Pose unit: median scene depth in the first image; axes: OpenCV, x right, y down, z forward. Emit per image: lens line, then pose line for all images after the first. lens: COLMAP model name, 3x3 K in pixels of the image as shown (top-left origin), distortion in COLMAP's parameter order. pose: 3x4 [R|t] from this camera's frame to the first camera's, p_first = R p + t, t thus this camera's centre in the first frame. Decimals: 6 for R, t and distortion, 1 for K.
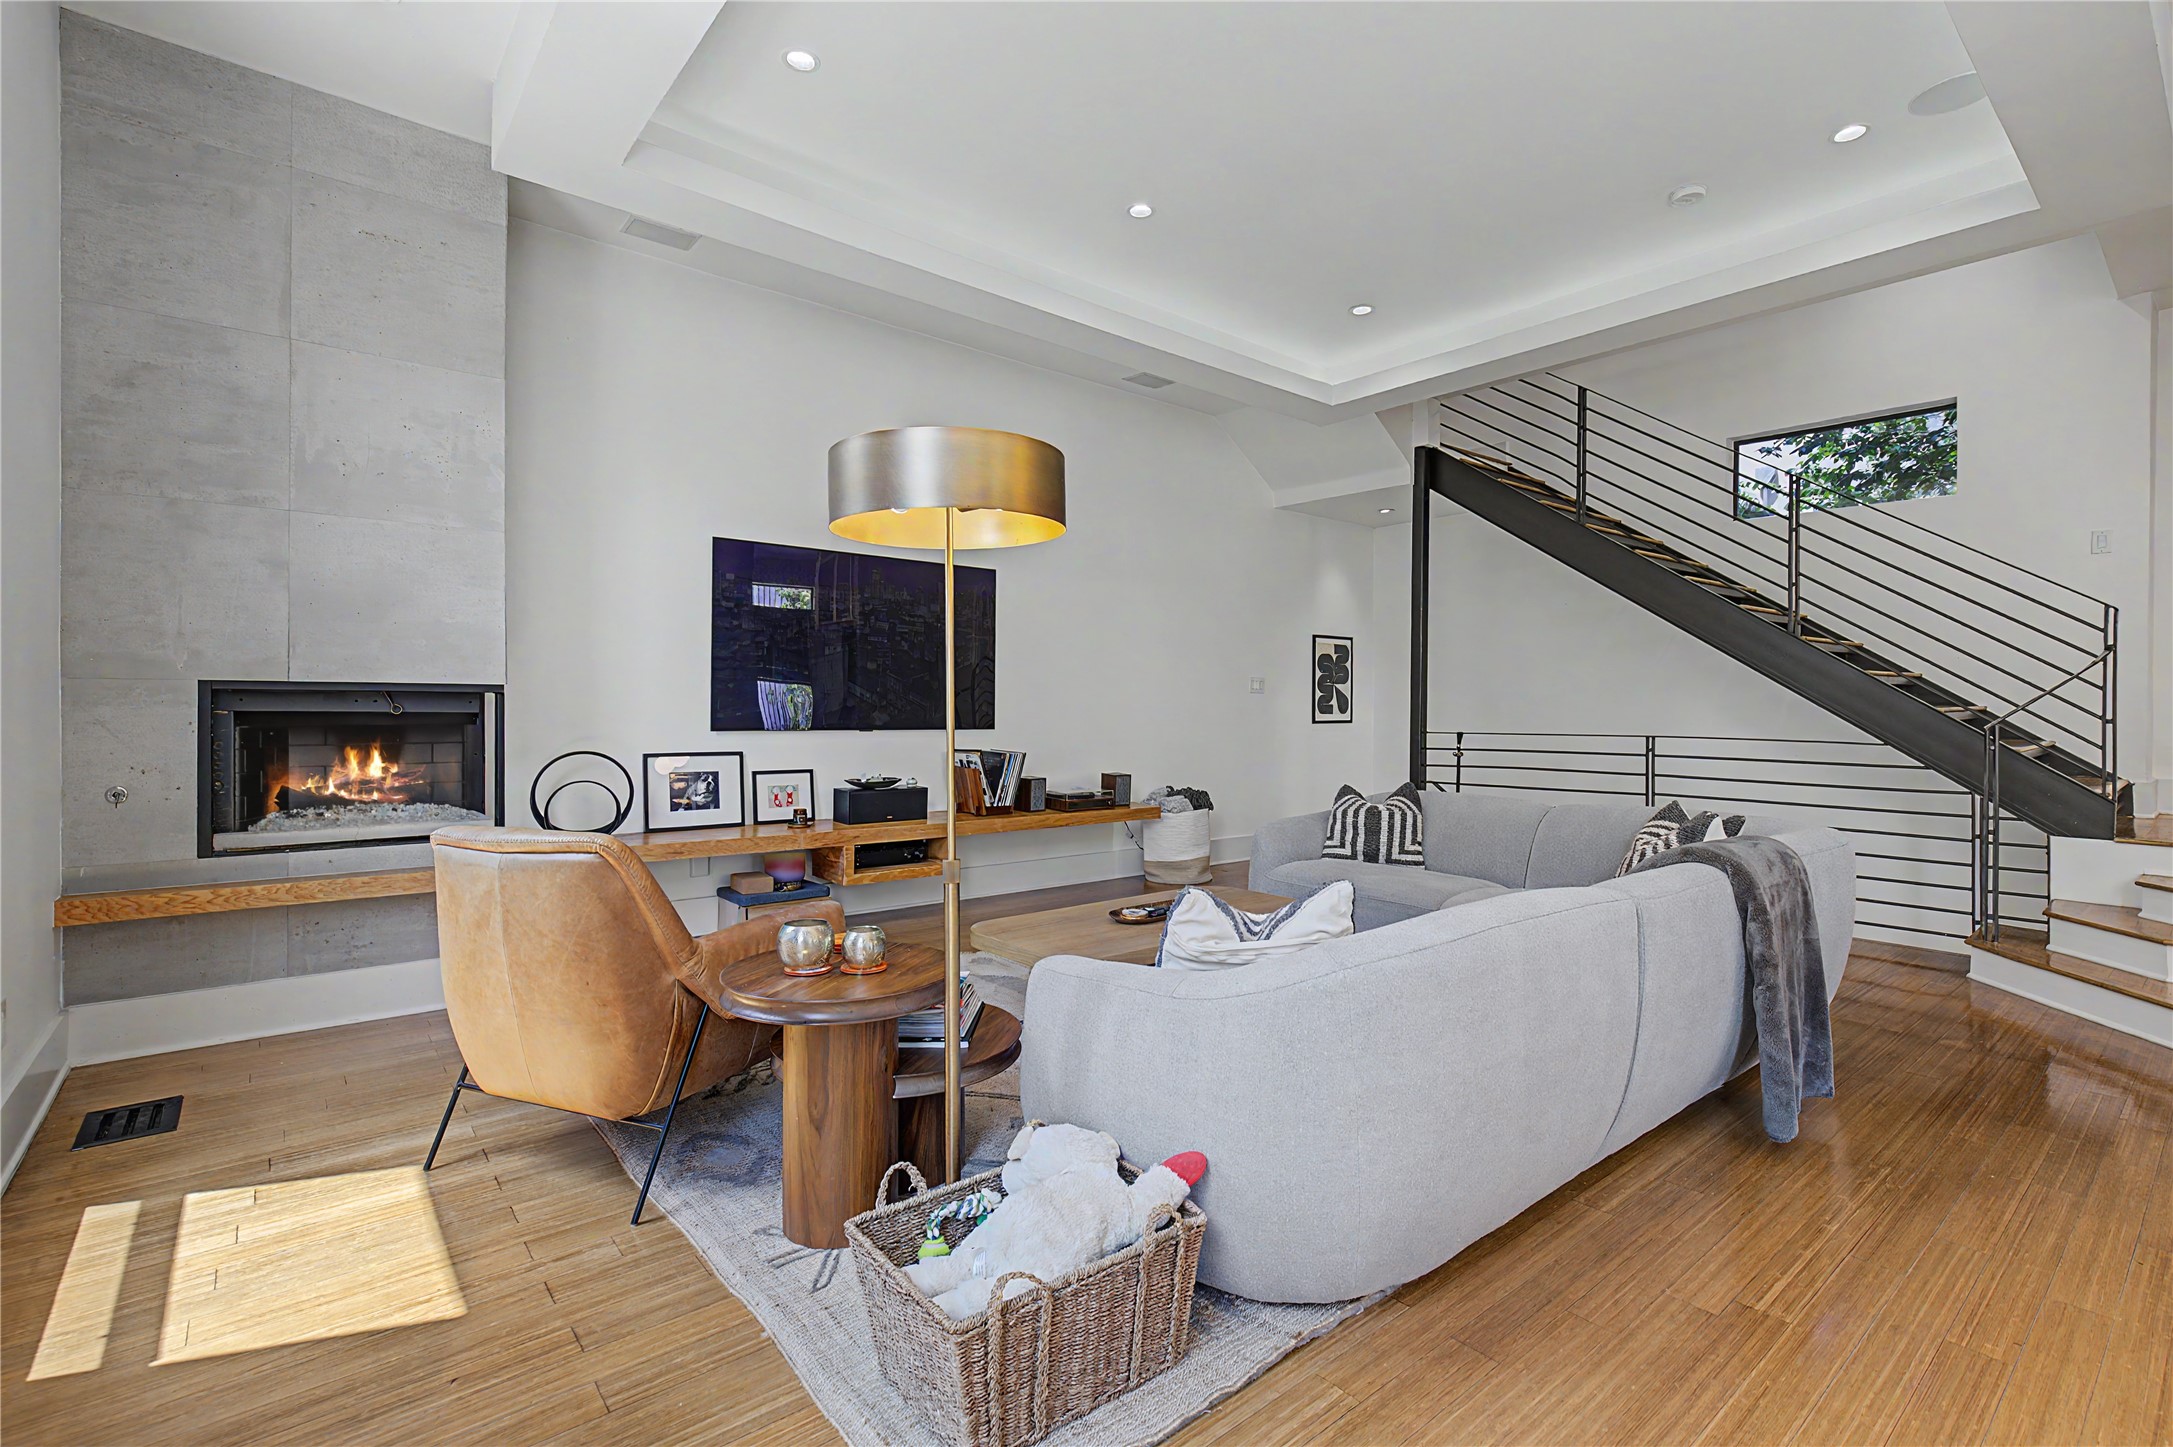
lens RADIAL K [[1003.2, 0, 1090.8], [0, 1003.2, 718.0], [0, 0, 1]] dist [0.000080, 0.000062]
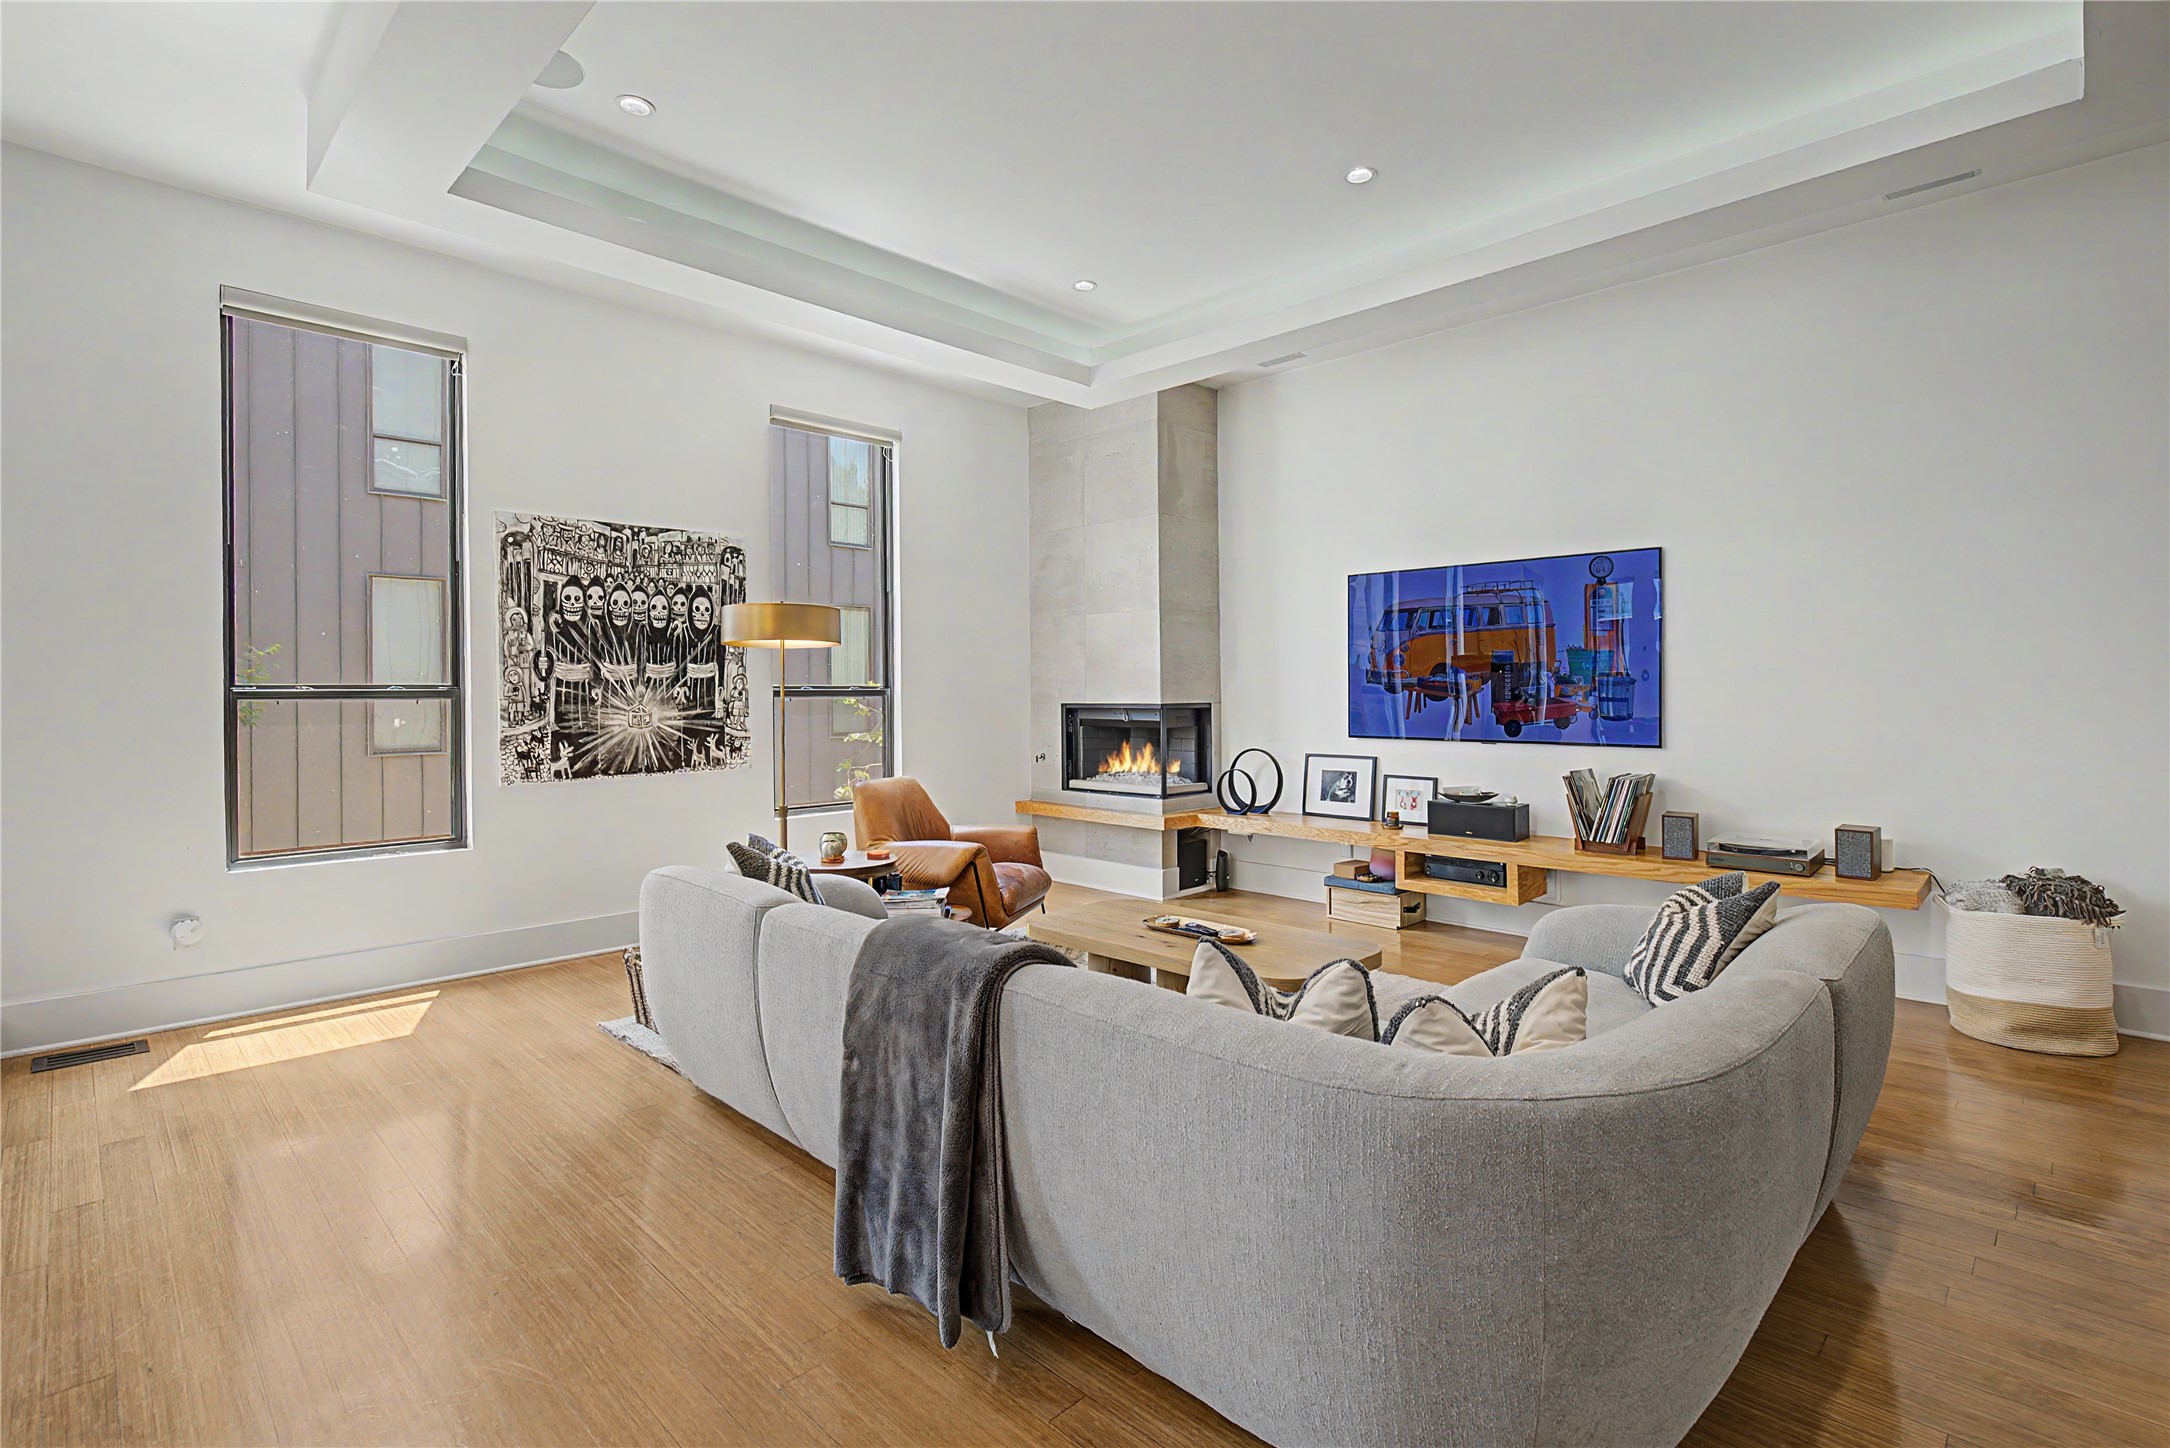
lens RADIAL K [[1005.1, 0, 1087.6], [0, 1005.1, 709.4], [0, 0, 1]] dist [0.000416, 0.000445]
pose [[0.099001, 0.008665, -0.995050, 0.772163], [-0.004605, 0.999955, 0.008249, -0.028560], [0.995077, 0.003766, 0.099037, 0.560977]]
